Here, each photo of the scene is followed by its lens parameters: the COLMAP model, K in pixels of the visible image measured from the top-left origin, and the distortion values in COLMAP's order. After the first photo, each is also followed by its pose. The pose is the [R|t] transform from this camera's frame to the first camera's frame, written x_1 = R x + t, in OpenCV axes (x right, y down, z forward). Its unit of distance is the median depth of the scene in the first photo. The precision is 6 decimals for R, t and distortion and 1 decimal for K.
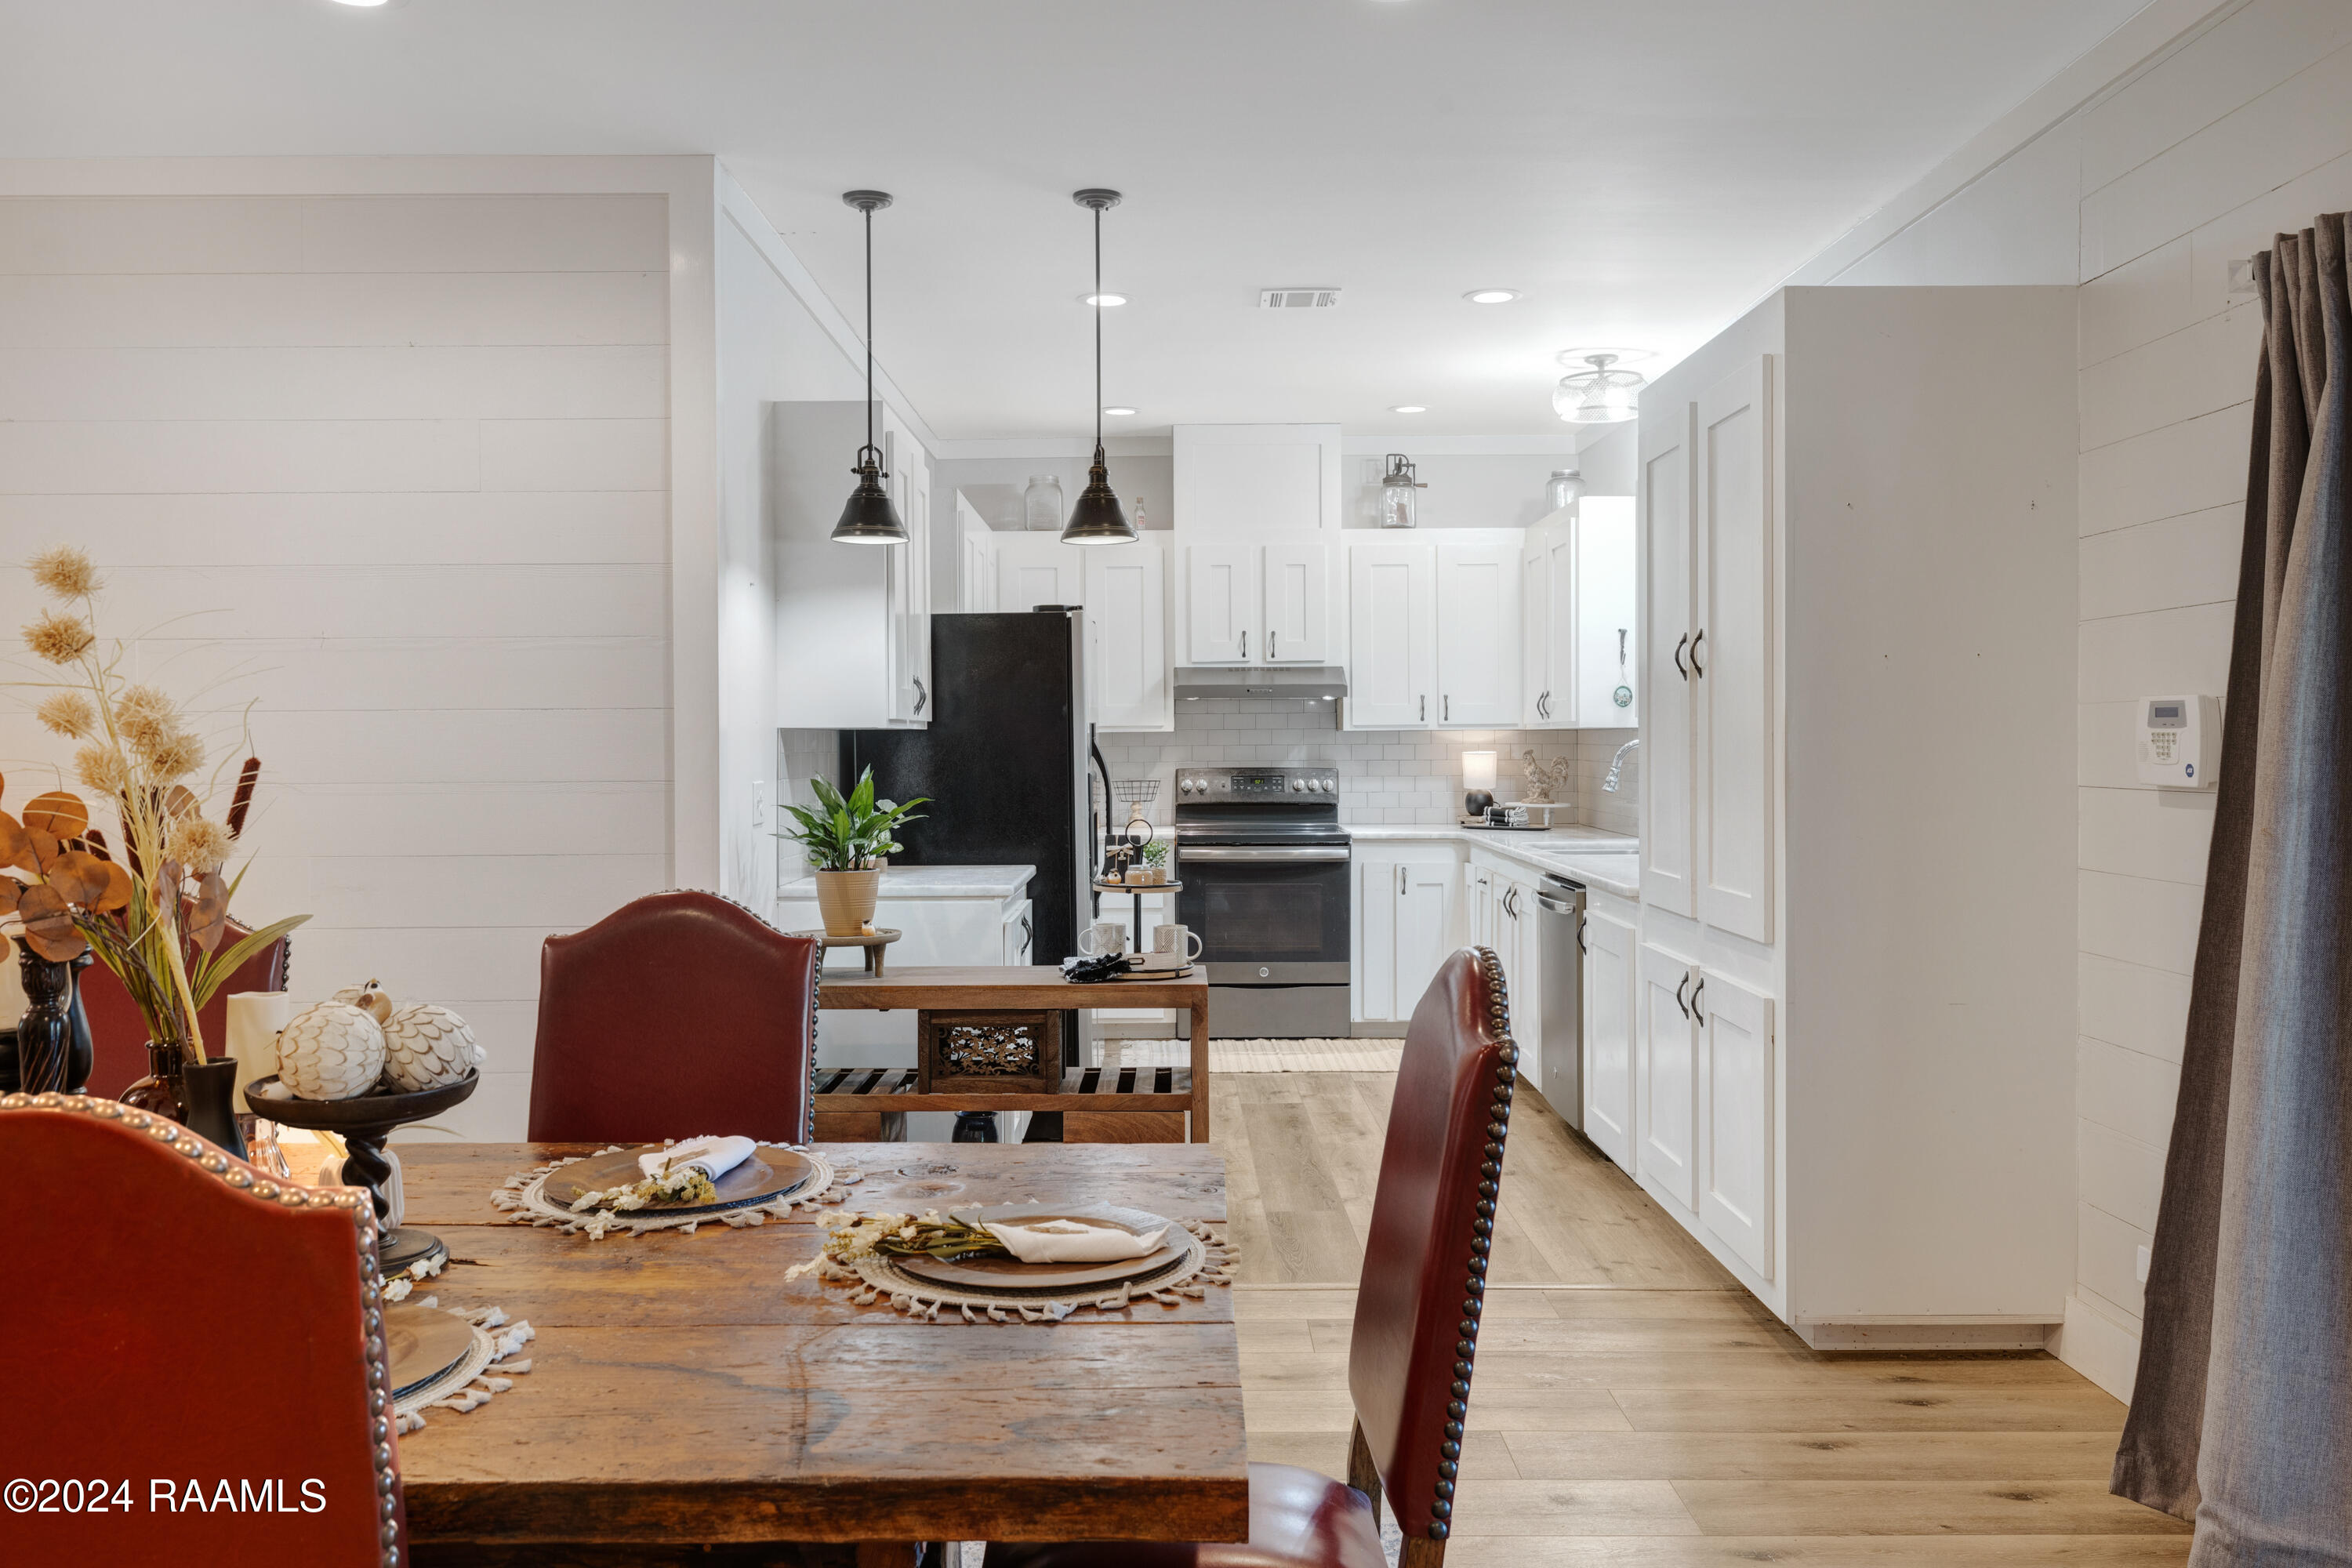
lens RADIAL K [[1891.1, 0, 1176.0], [0, 1891.1, 784.0], [0, 0, 1]] dist [0.008595, 0.005070]
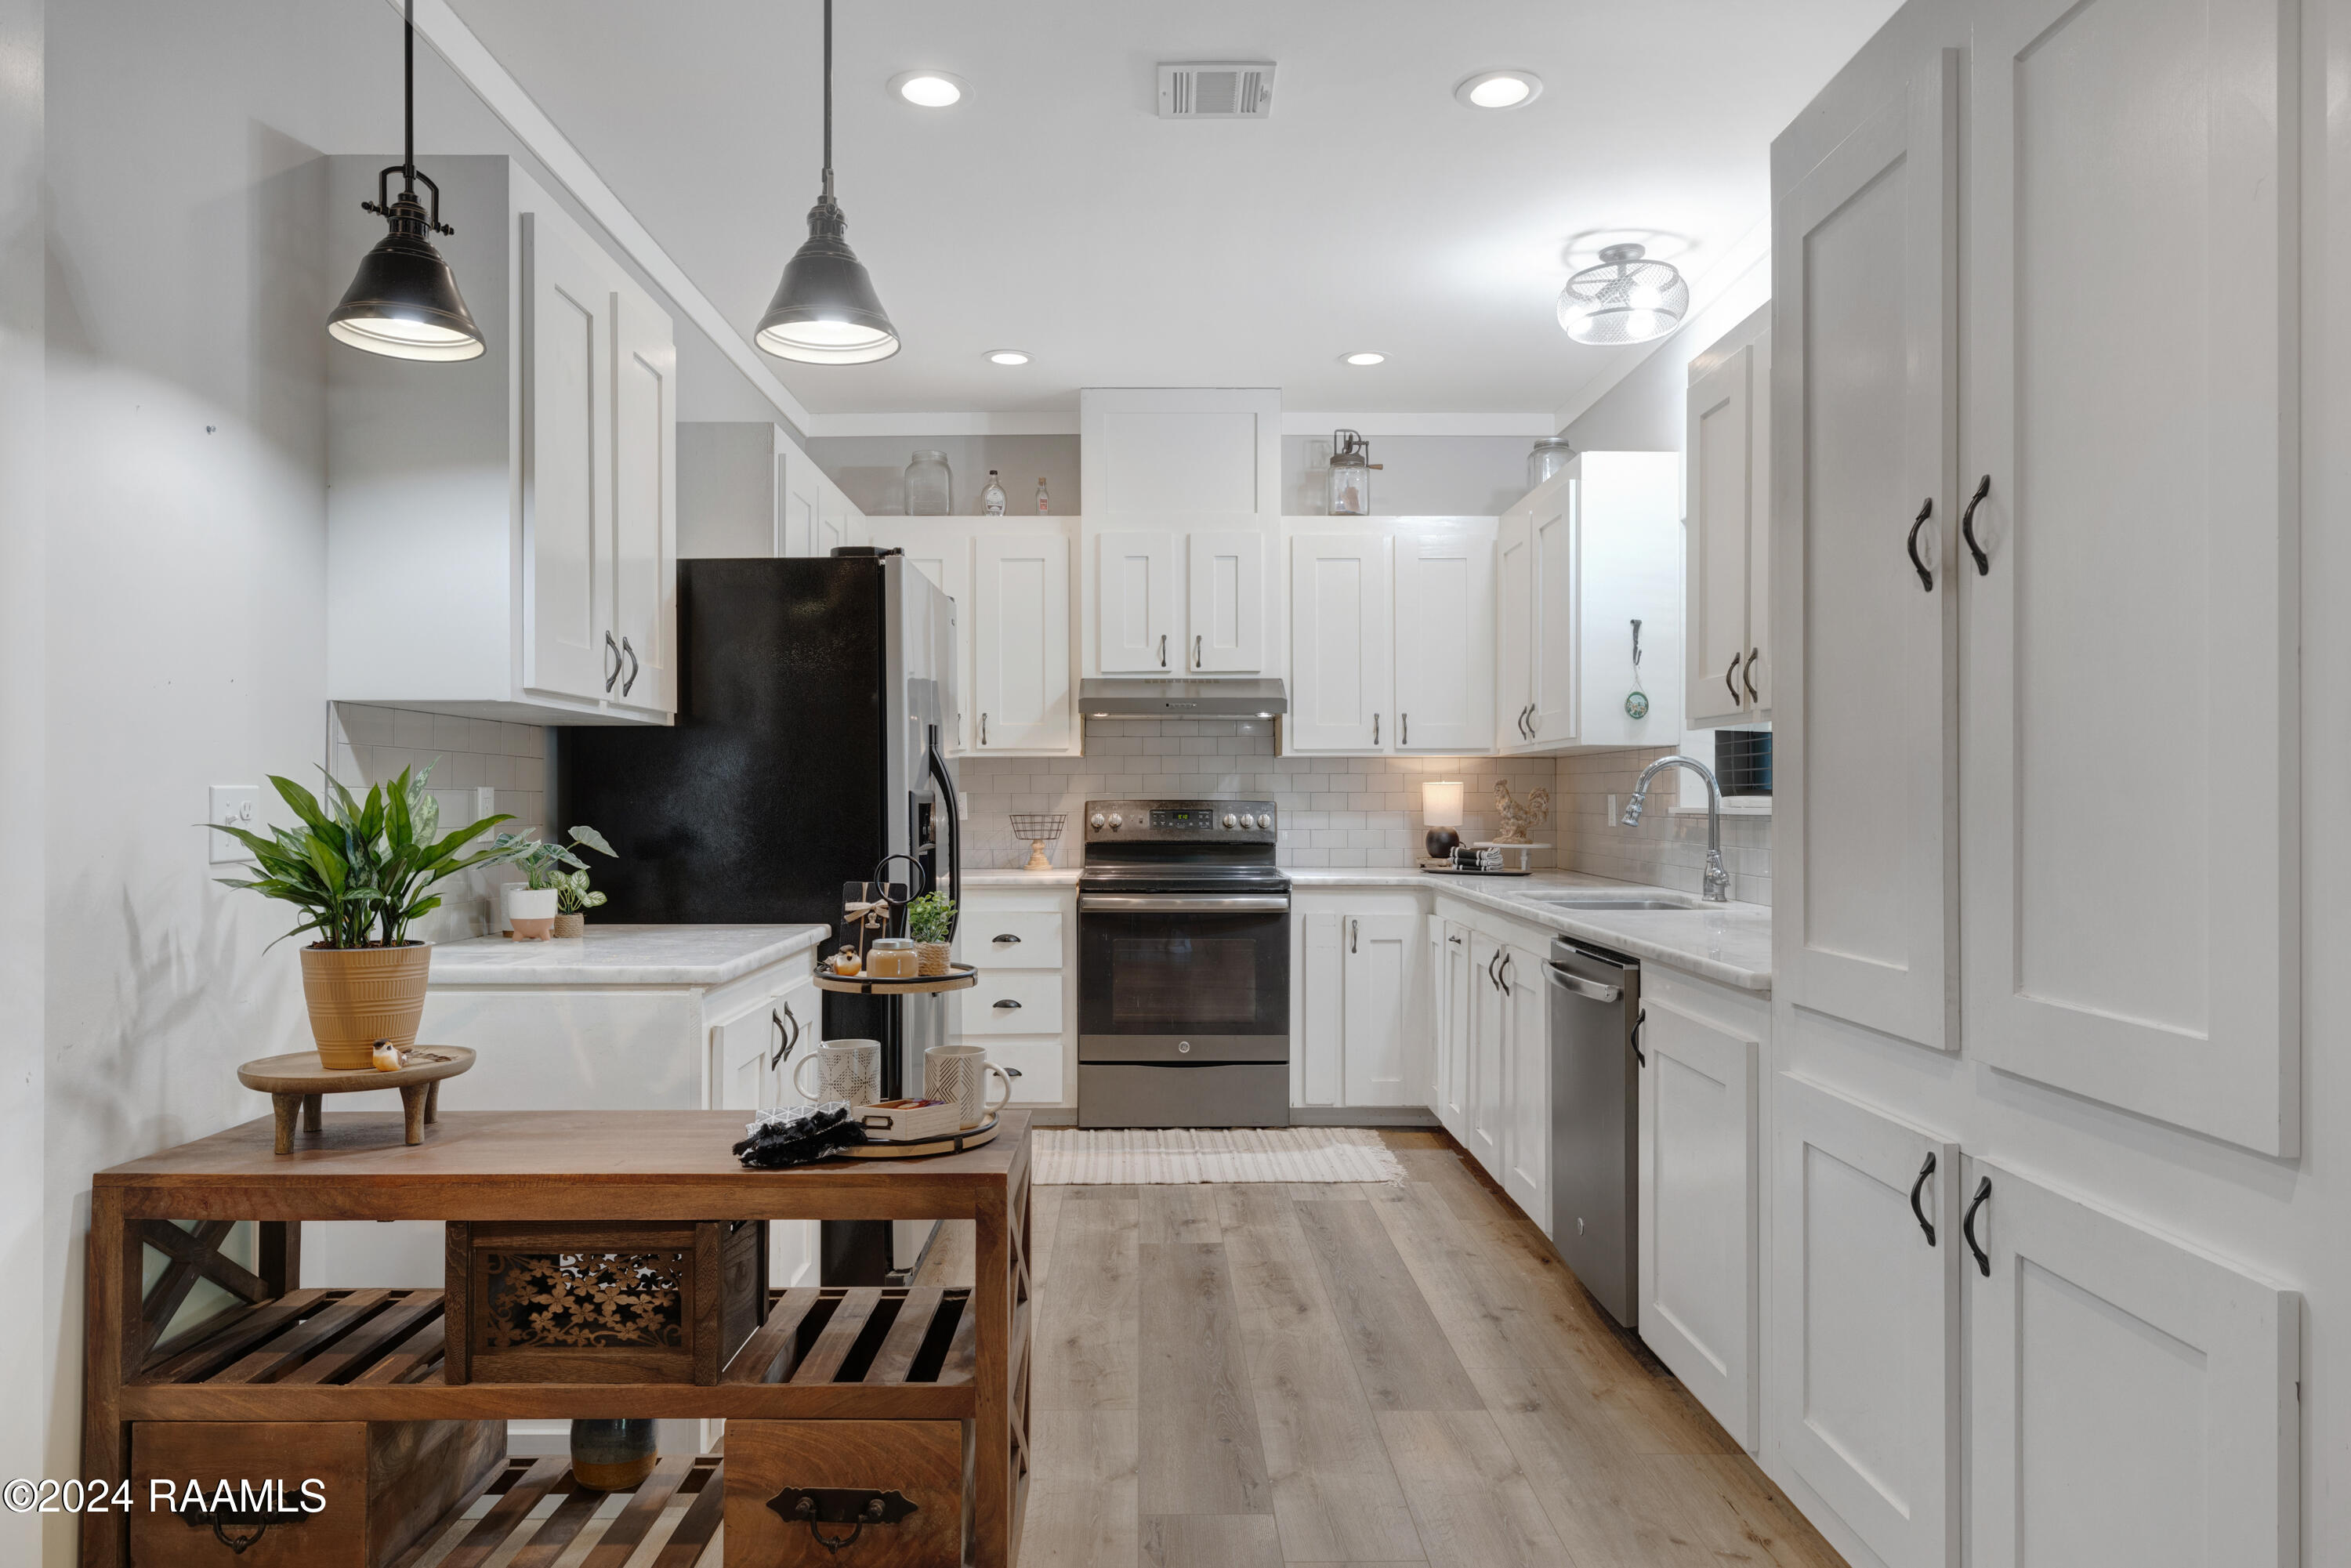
lens RADIAL K [[1890.3, 0, 1175.5], [0, 1890.3, 784.0], [0, 0, 1]] dist [0.008595, 0.005070]
pose [[0.999530, 0.005950, 0.030081, 0.017058], [-0.005263, 0.999725, -0.022840, 0.004054], [-0.030208, 0.022671, 0.999286, 0.174776]]
